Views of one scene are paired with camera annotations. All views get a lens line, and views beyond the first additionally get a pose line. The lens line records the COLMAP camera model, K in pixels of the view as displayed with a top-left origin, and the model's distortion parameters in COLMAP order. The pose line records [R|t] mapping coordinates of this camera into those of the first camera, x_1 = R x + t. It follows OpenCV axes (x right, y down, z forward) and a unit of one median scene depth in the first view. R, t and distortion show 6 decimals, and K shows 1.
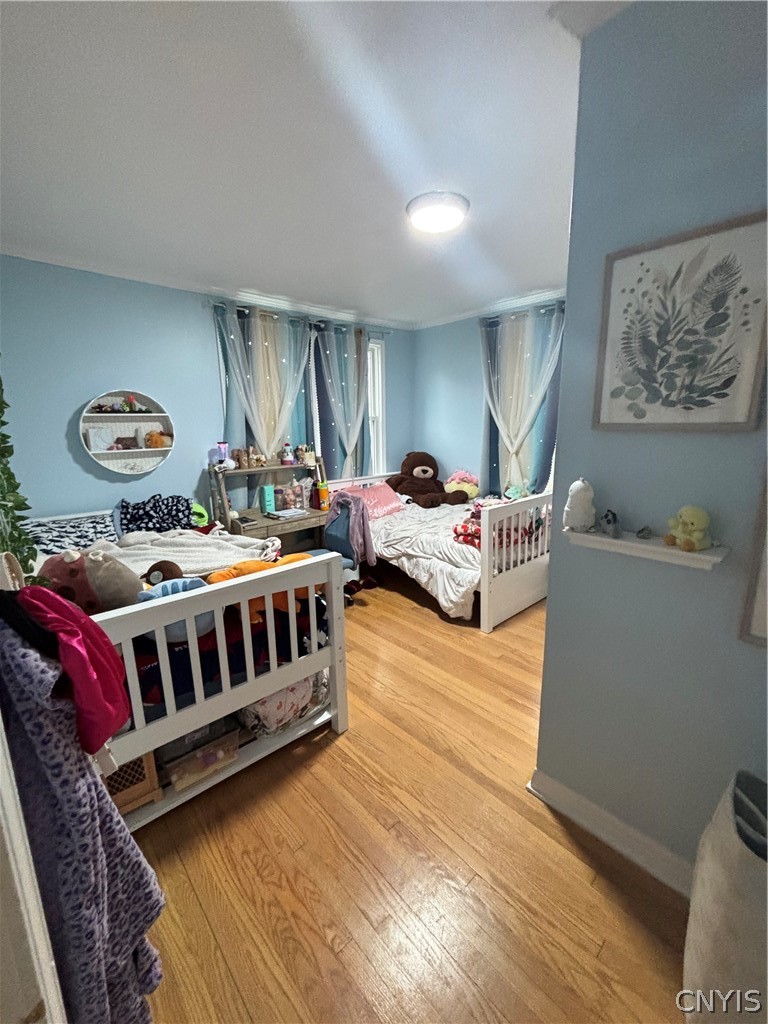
lens RADIAL K [[415.4, 0, 385.4], [0, 415.4, 510.9], [0, 0, 1]] dist [-0.007113, 0.000232]
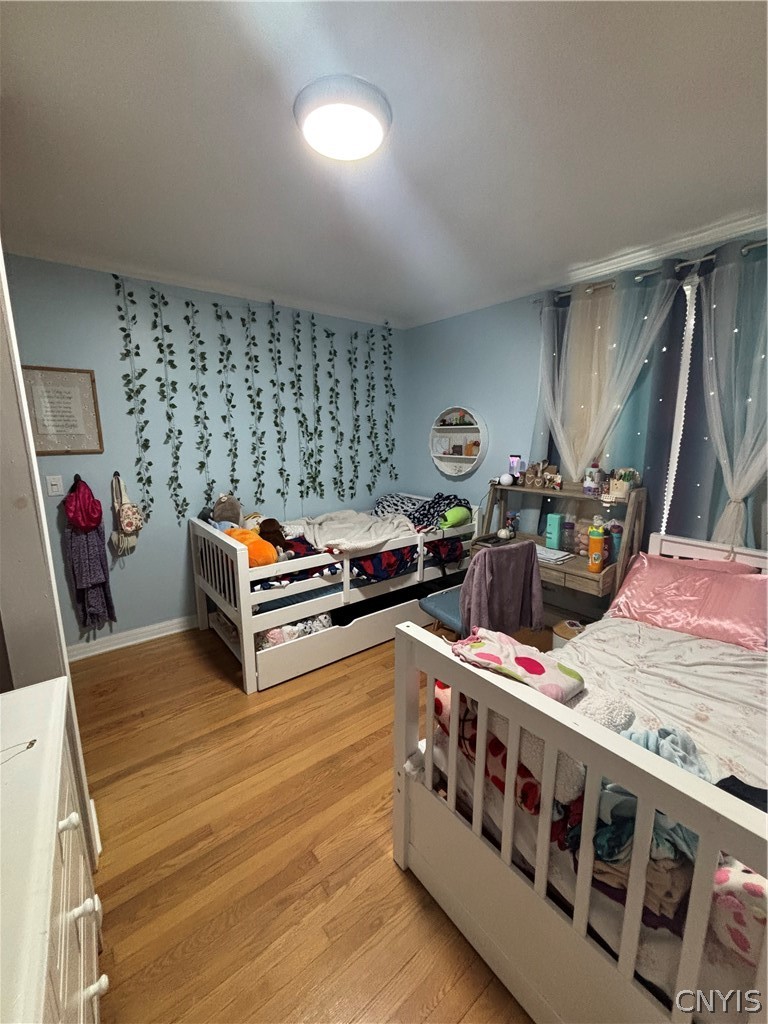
lens RADIAL K [[415.4, 0, 385.9], [0, 415.4, 508.5], [0, 0, 1]] dist [-0.007113, 0.000232]
pose [[-0.070716, 0.195018, -0.978247, 0.537327], [-0.194299, 0.959224, 0.205272, -0.180587], [0.978390, 0.204588, -0.029941, 0.749372]]
